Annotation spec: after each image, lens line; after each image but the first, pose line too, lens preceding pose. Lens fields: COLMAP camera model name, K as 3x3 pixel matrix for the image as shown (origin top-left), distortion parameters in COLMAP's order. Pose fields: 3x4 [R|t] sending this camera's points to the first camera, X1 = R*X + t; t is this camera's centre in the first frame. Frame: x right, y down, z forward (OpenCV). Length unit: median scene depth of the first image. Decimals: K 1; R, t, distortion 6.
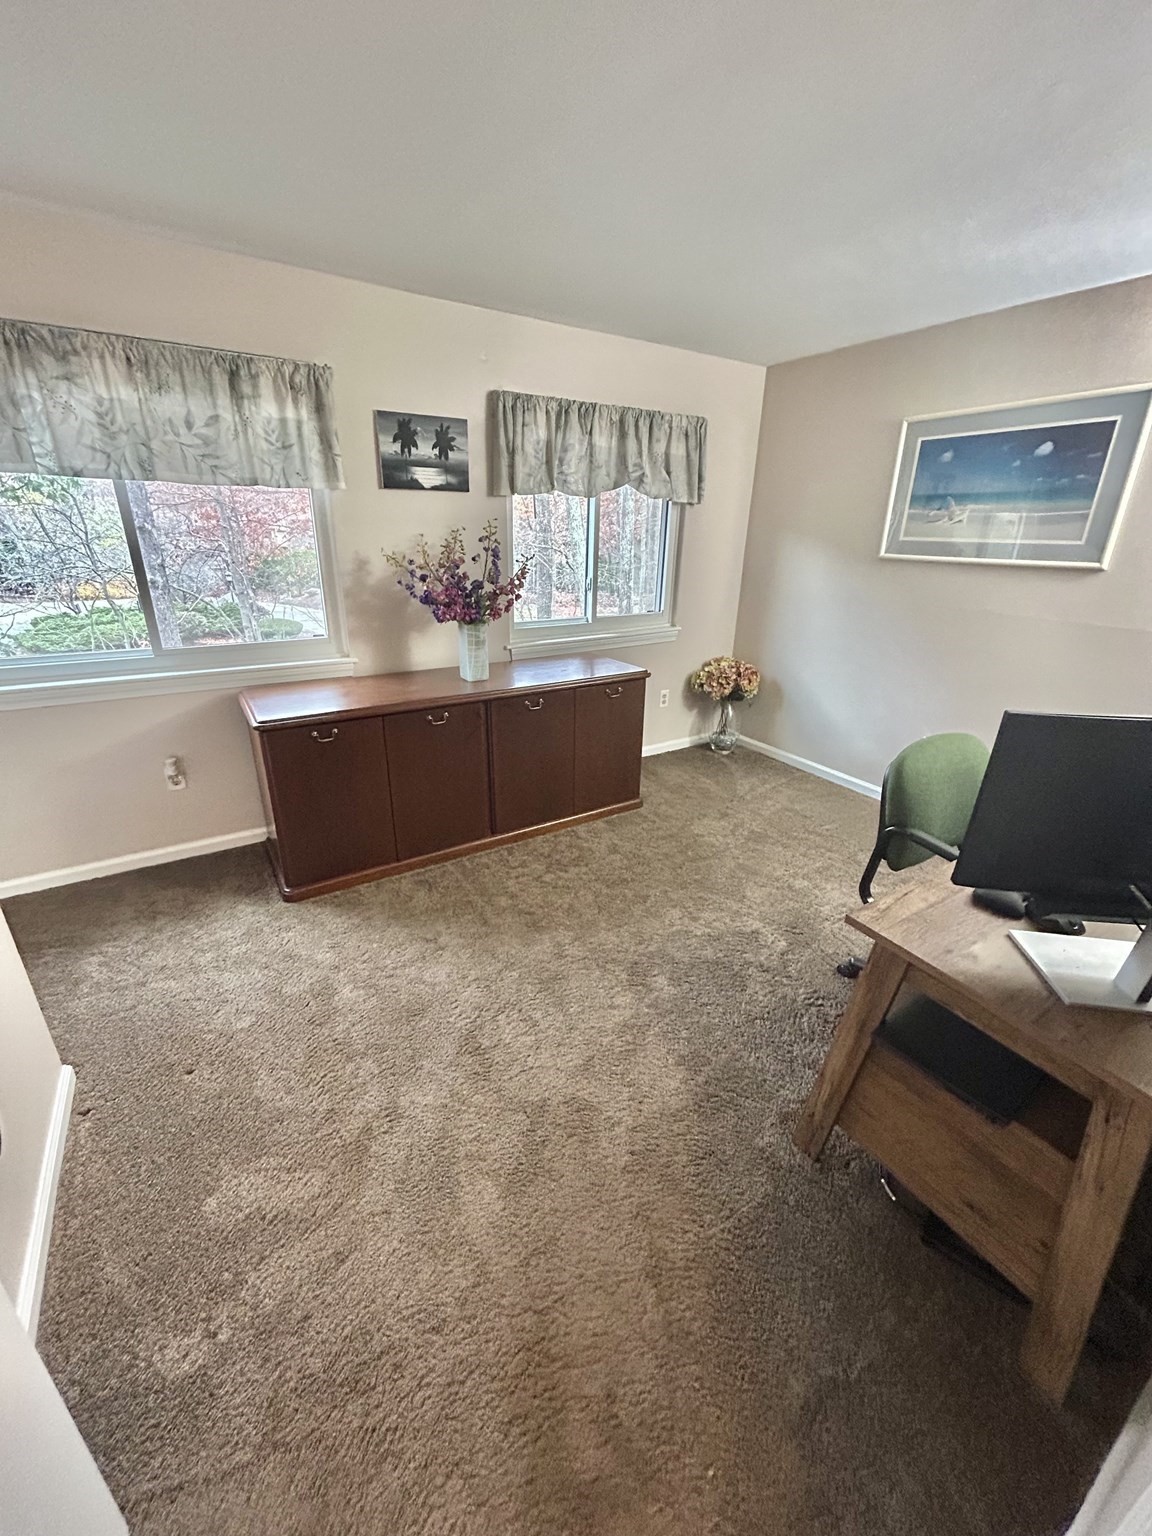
lens RADIAL K [[613.9, 0, 576.8], [0, 613.9, 768.8], [0, 0, 1]] dist [-0.006701, -0.000069]
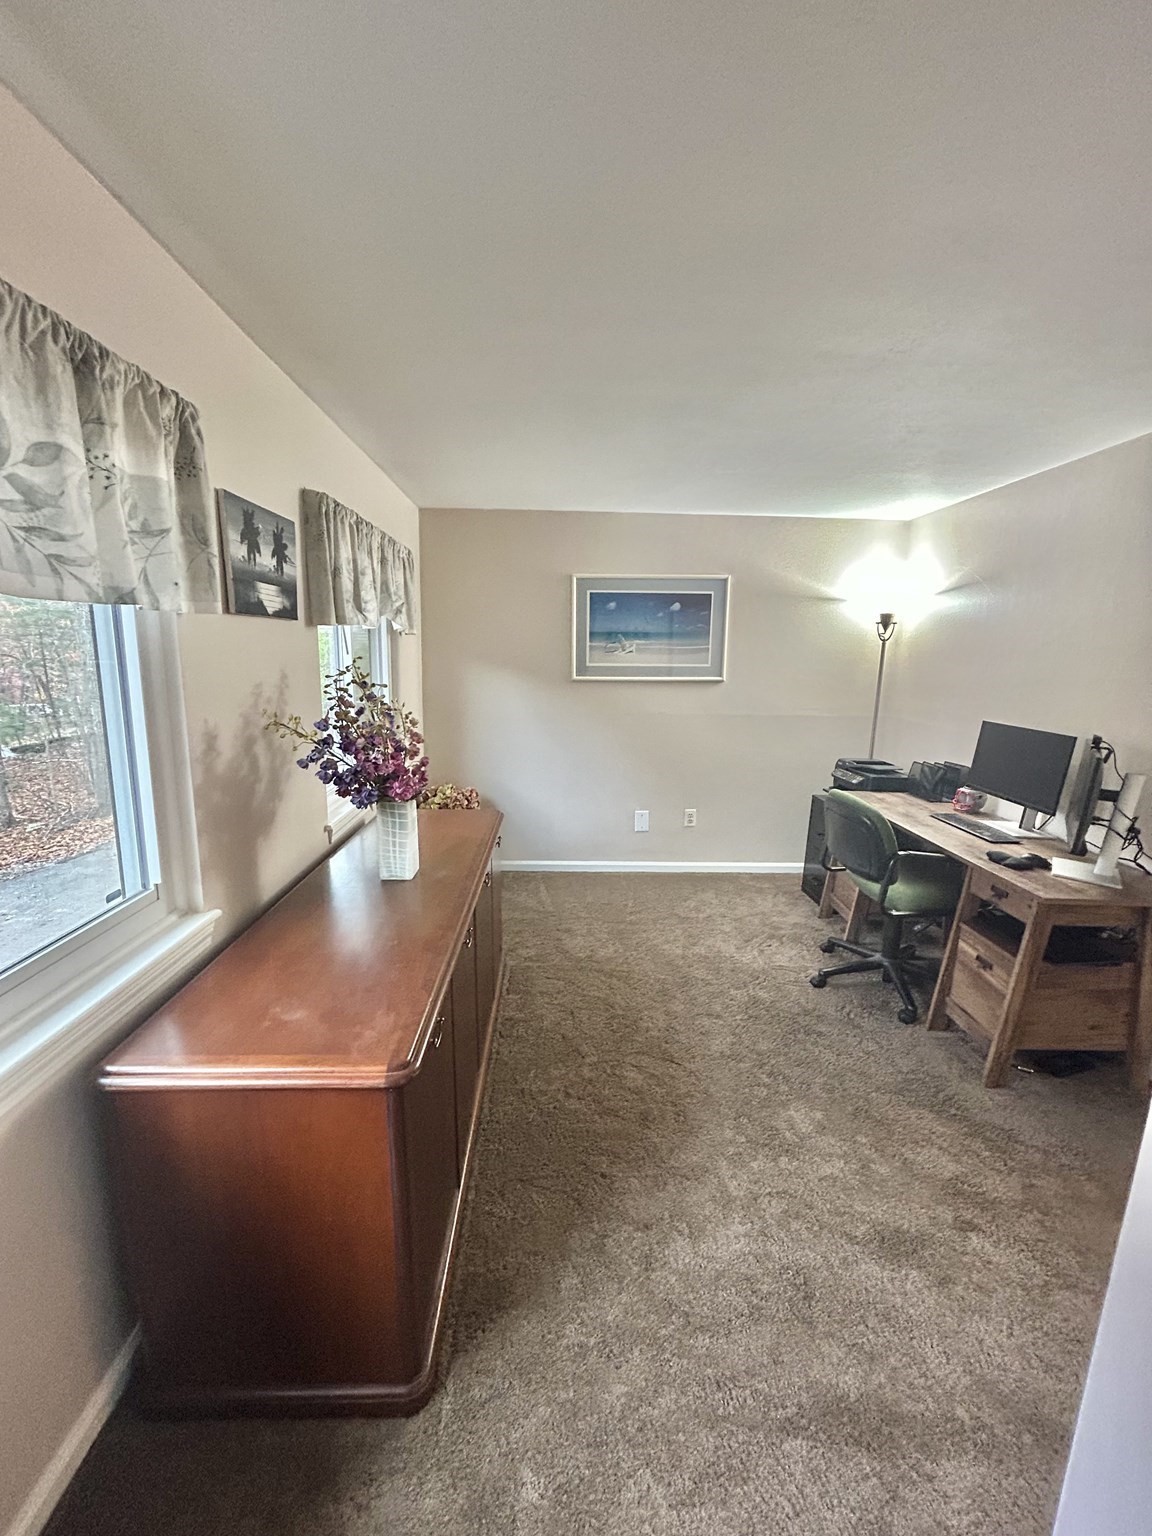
lens RADIAL K [[613.9, 0, 575.5], [0, 613.9, 763.4], [0, 0, 1]] dist [-0.006701, -0.000069]
pose [[0.512876, -0.165139, 0.842430, -0.661273], [0.311989, 0.950079, -0.003700, -0.213028], [-0.799763, 0.264726, 0.538794, 0.452397]]
